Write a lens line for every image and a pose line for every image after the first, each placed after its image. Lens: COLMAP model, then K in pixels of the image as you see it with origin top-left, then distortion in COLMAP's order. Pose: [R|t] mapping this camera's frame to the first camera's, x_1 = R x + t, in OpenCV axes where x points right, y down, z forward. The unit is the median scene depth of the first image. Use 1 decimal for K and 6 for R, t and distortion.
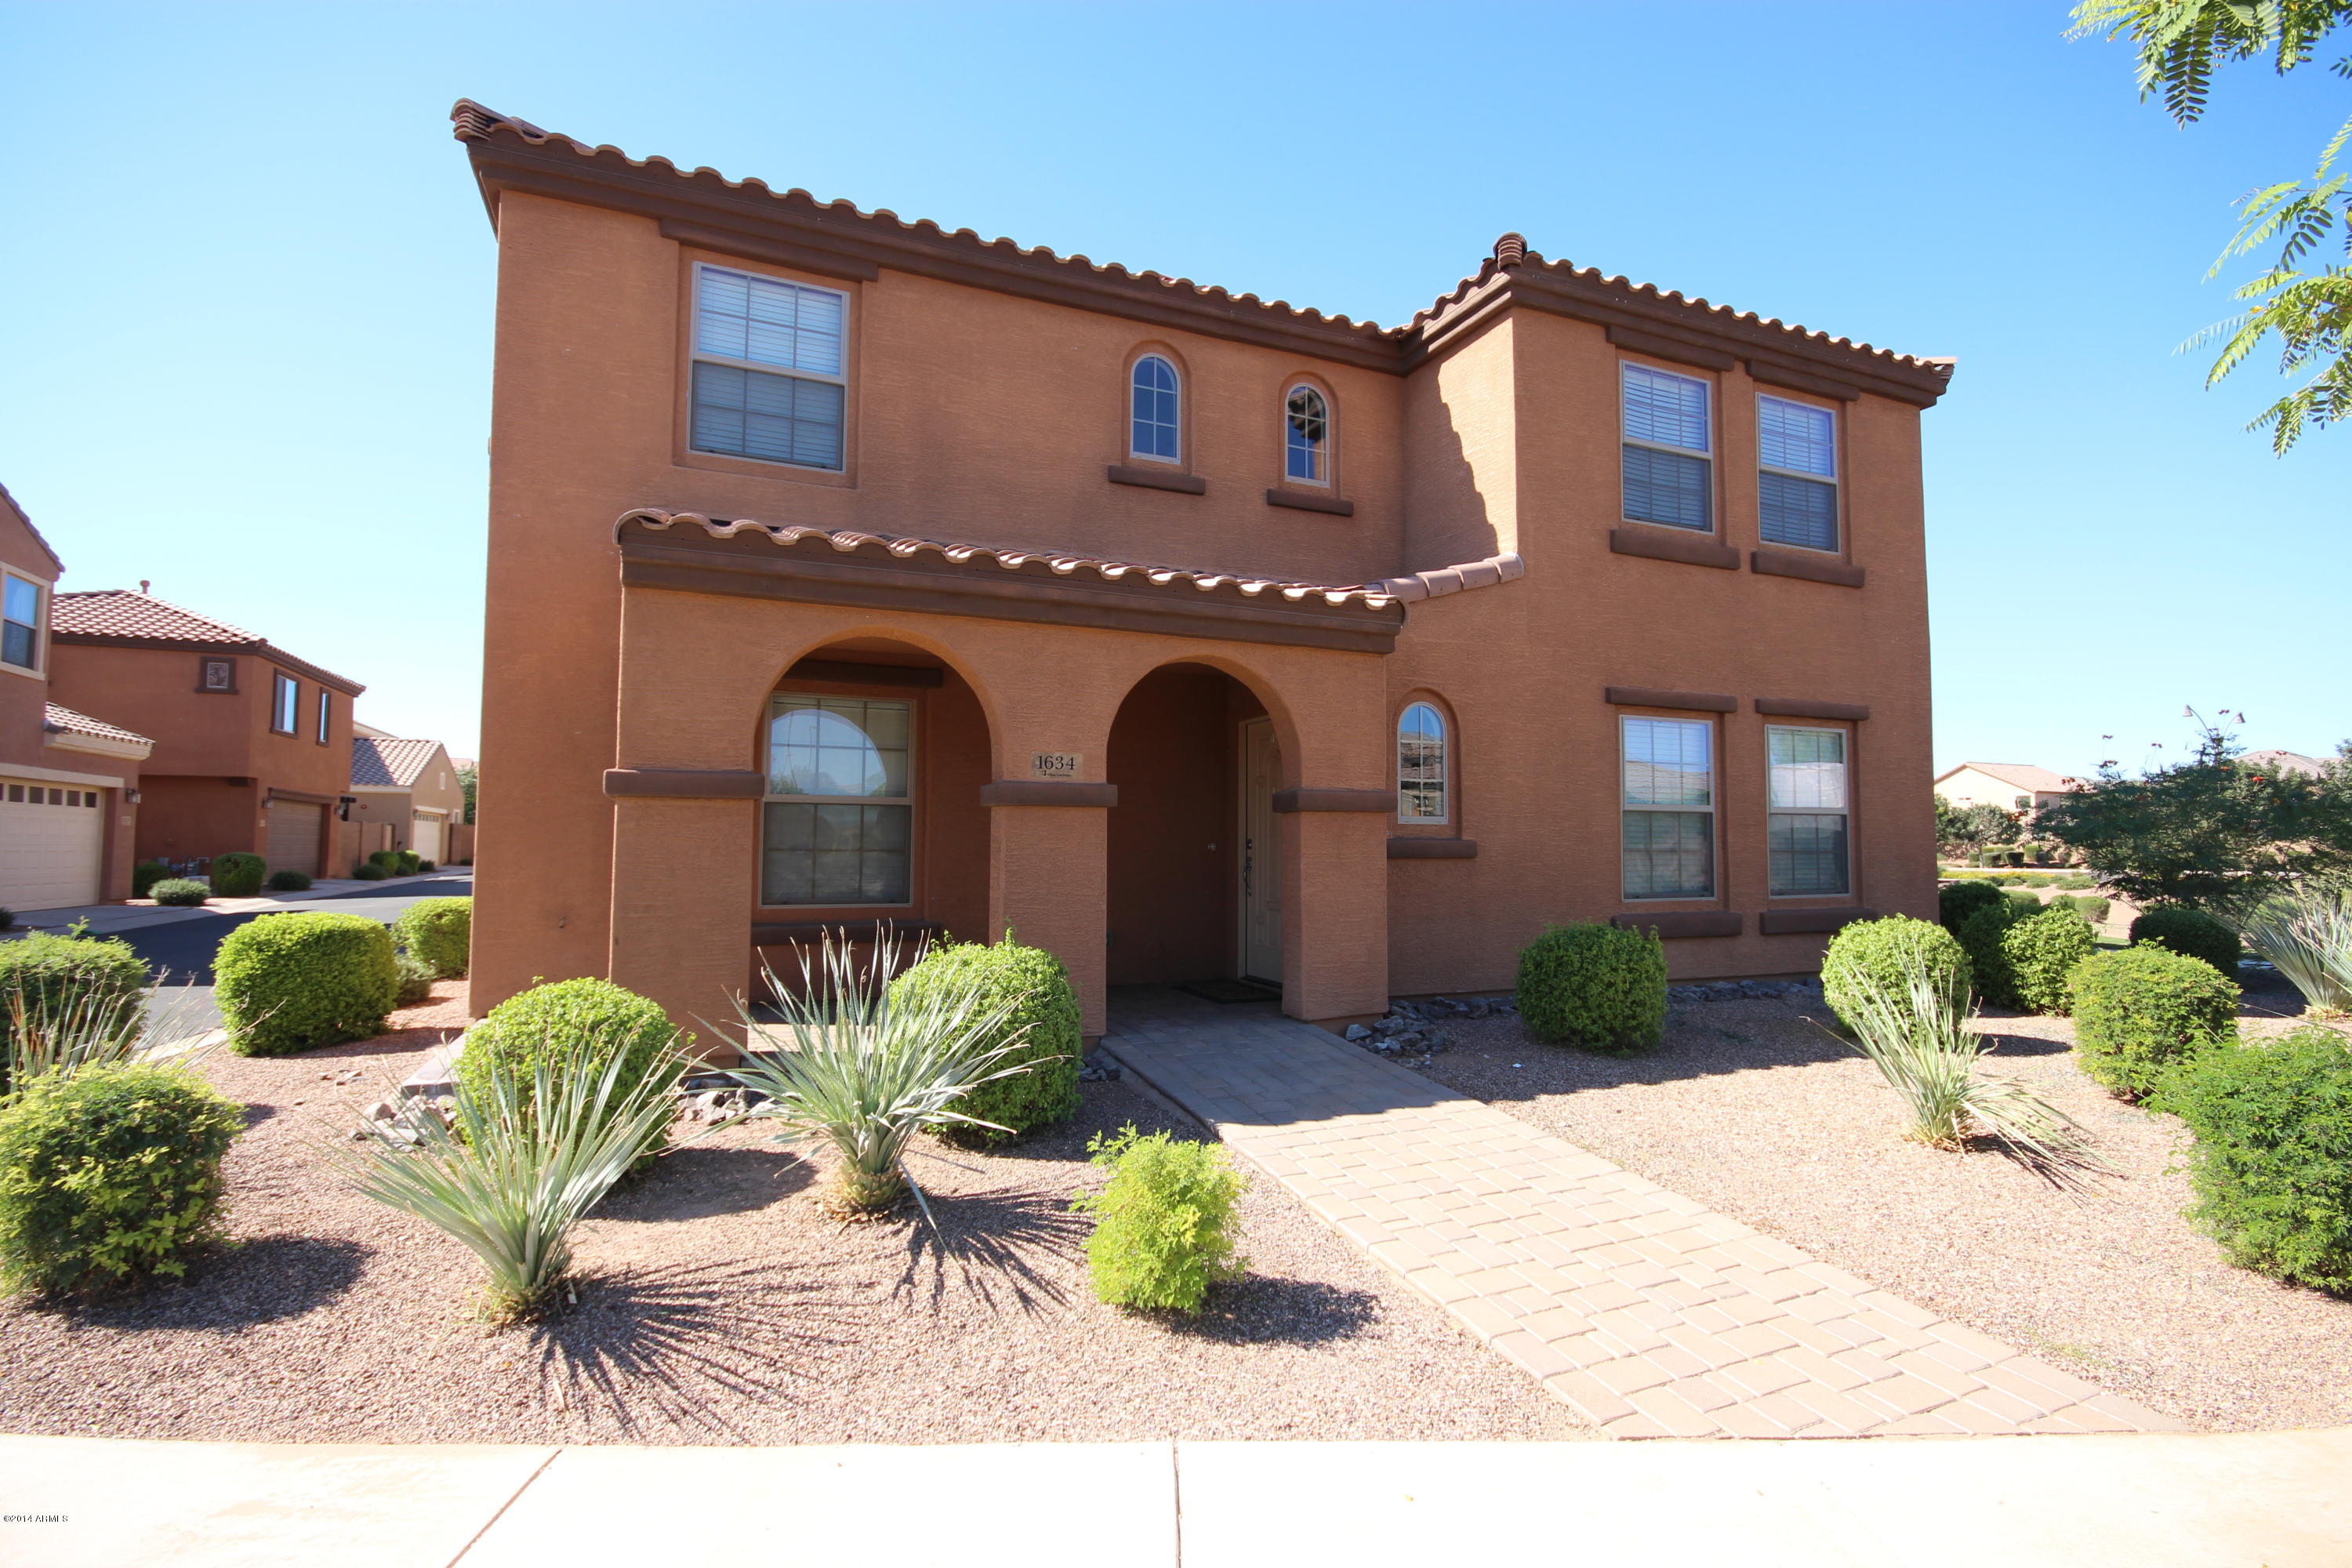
lens RADIAL K [[1086.1, 0, 1174.8], [0, 1086.1, 781.9], [0, 0, 1]] dist [0.003823, -0.007259]
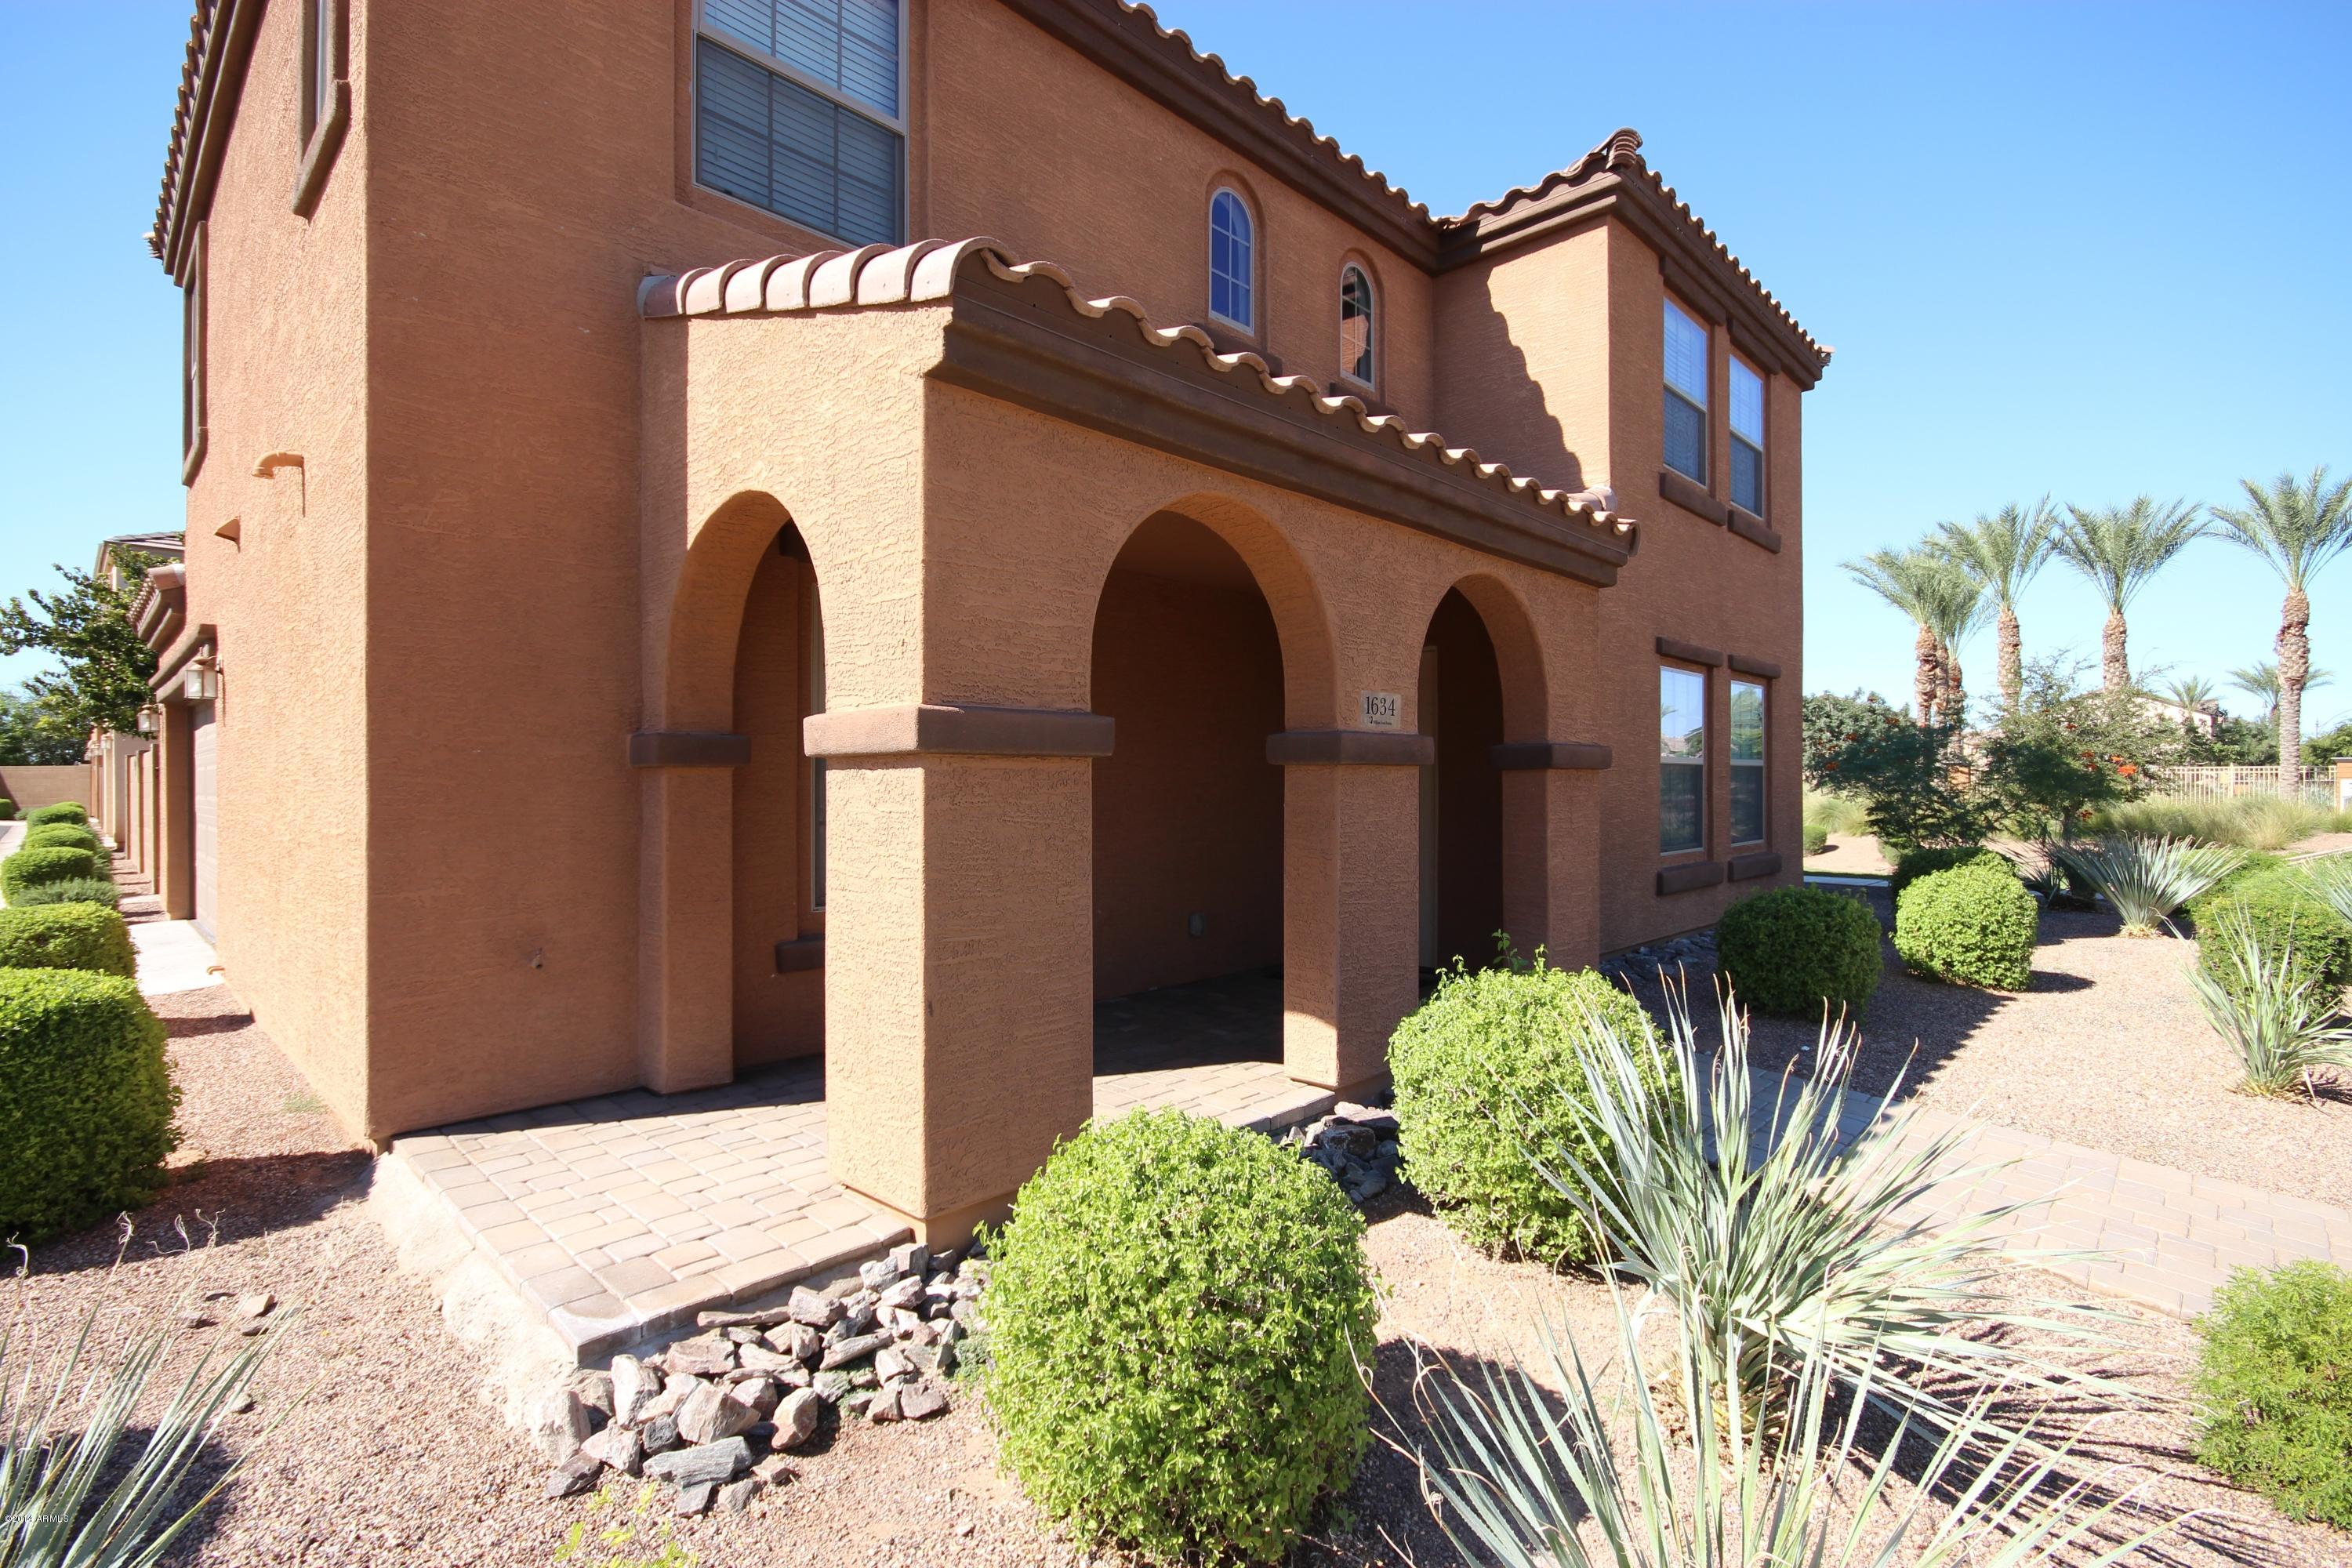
lens RADIAL K [[1080.3, 0, 1175.6], [0, 1080.3, 782.1], [0, 0, 1]] dist [0.018110, -0.017935]
pose [[0.923952, -0.004581, 0.382482, -0.400784], [-0.017578, 0.998363, 0.054420, -0.002859], [-0.382105, -0.057004, 0.922359, 0.284428]]
